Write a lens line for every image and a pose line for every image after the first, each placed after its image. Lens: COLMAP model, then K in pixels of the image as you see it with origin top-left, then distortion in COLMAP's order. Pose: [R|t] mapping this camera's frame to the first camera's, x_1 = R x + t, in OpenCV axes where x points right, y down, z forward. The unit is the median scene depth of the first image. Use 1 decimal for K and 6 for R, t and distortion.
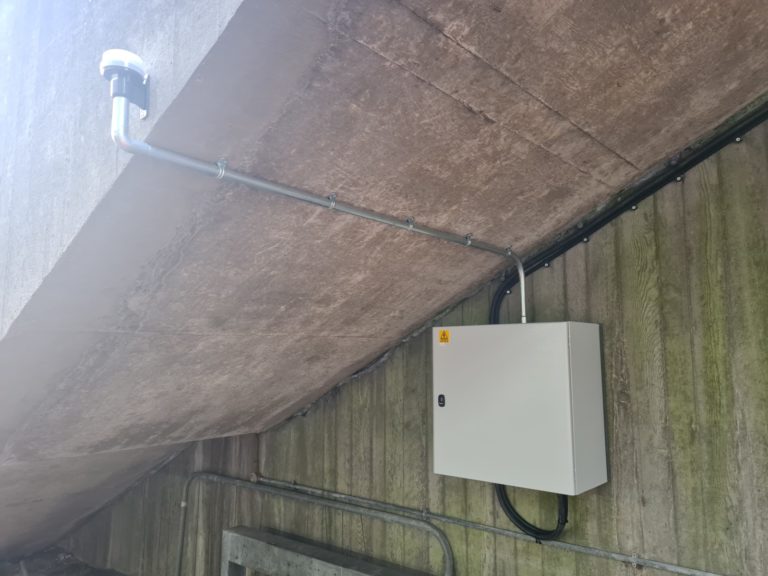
lens RADIAL K [[589.7, 0, 384.8], [0, 589.7, 282.4], [0, 0, 1]] dist [0.061769, -0.050462]
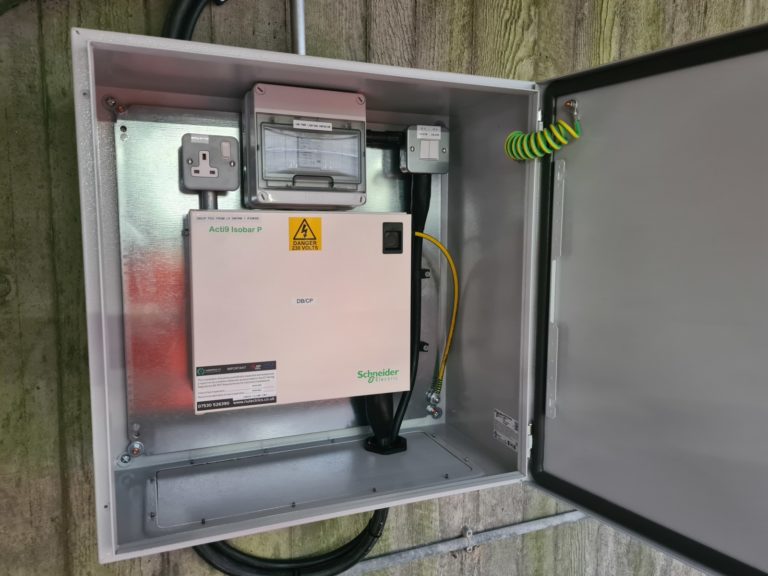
lens RADIAL K [[589.7, 0, 385.6], [0, 589.7, 287.2], [0, 0, 1]] dist [0.061769, -0.050462]
pose [[0.444776, -0.087707, 0.891337, -0.103960], [-0.117351, 0.980907, 0.155078, 0.142856], [-0.887921, -0.173575, 0.425991, 0.851197]]
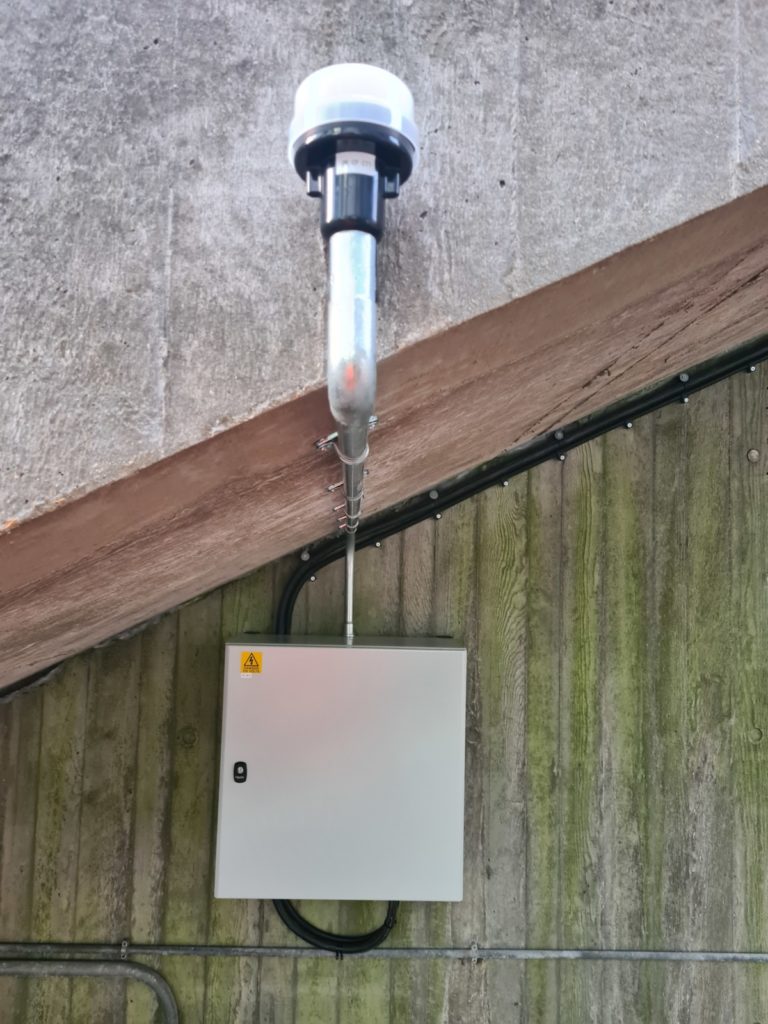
lens RADIAL K [[786.3, 0, 384.3], [0, 786.3, 515.0], [0, 0, 1]] dist [0.061769, -0.050462]
pose [[0.741048, 0.064016, 0.668394, -0.367914], [-0.108576, 0.993769, 0.025200, -0.097355], [-0.662615, -0.091246, 0.743381, 0.369514]]
